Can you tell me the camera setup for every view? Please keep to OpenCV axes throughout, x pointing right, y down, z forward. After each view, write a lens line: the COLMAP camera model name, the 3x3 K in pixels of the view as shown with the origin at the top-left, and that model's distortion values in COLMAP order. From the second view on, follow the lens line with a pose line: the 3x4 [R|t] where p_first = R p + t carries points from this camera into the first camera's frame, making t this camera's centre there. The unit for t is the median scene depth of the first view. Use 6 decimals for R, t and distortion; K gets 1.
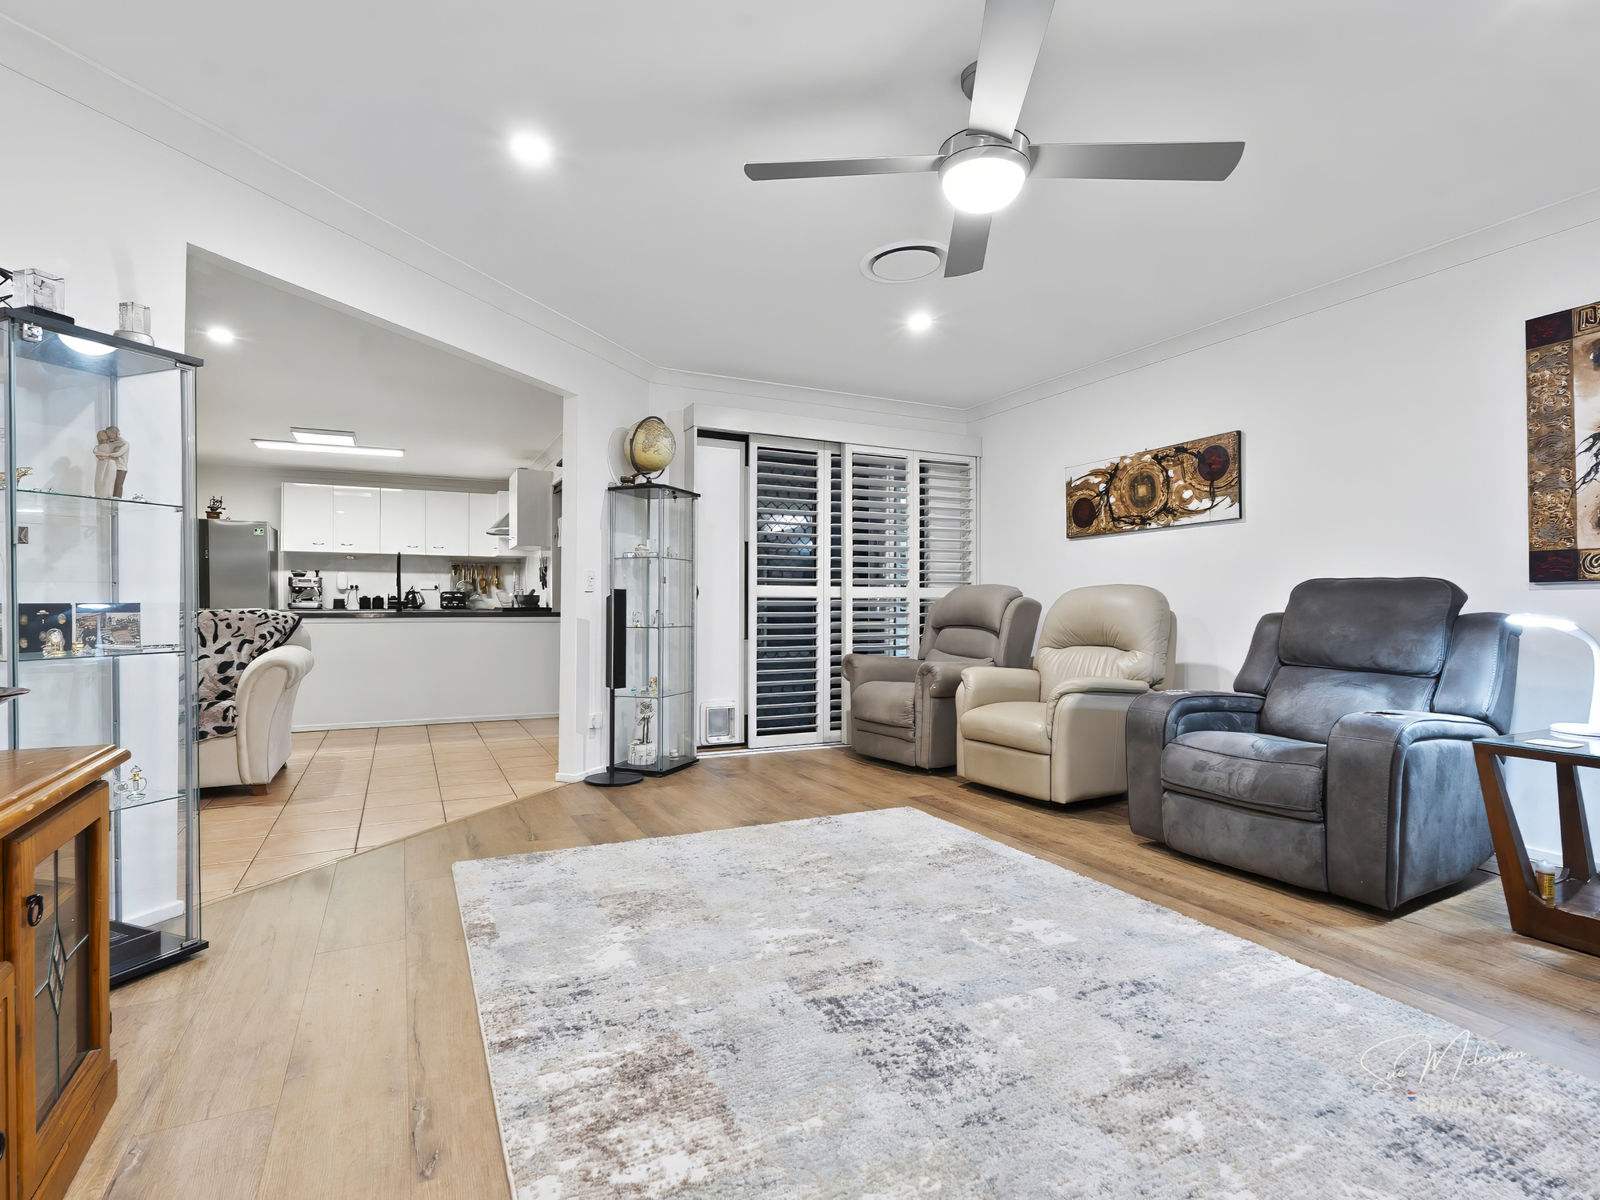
lens RADIAL K [[796.1, 0, 800.8], [0, 796.1, 610.7], [0, 0, 1]] dist [0.000554, -0.001746]
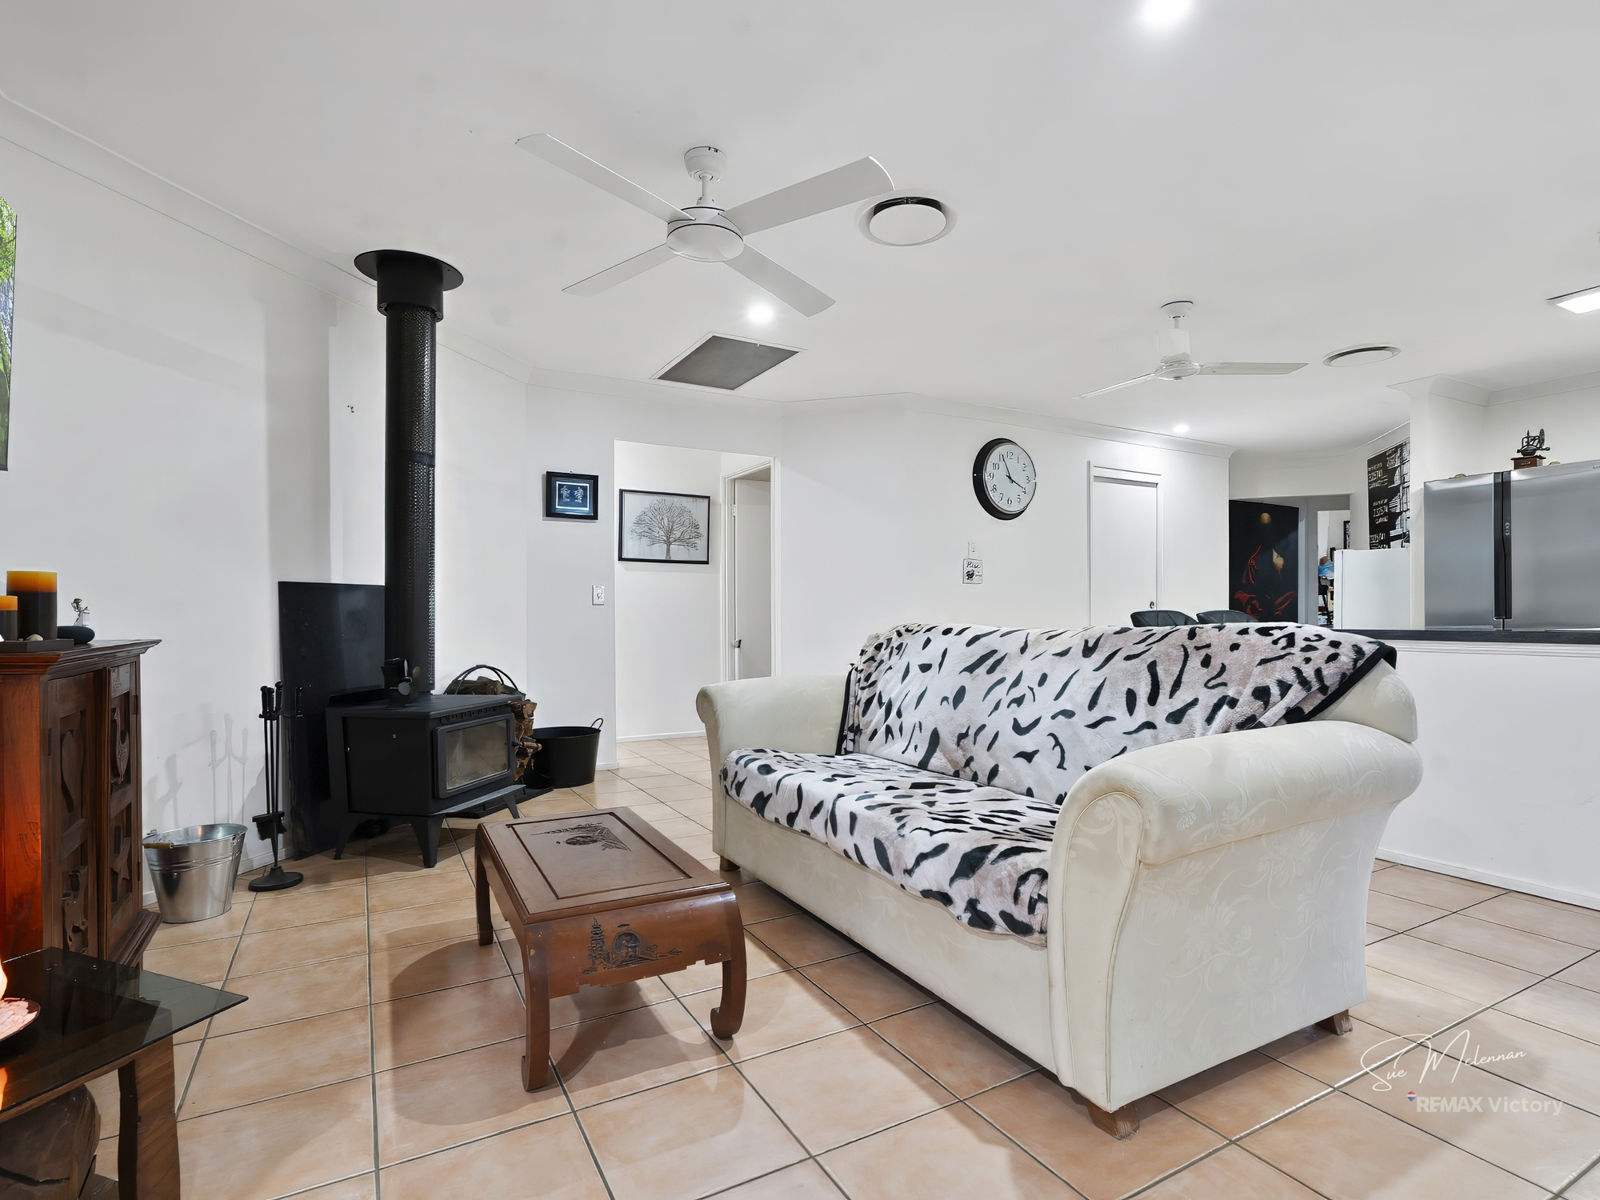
lens RADIAL K [[796.1, 0, 800.9], [0, 796.1, 616.7], [0, 0, 1]] dist [0.000554, -0.001746]
pose [[0.039211, 0.003995, -0.999223, -0.279454], [-0.002847, 0.999988, 0.003887, -0.007200], [0.999227, 0.002693, 0.039222, 0.751273]]
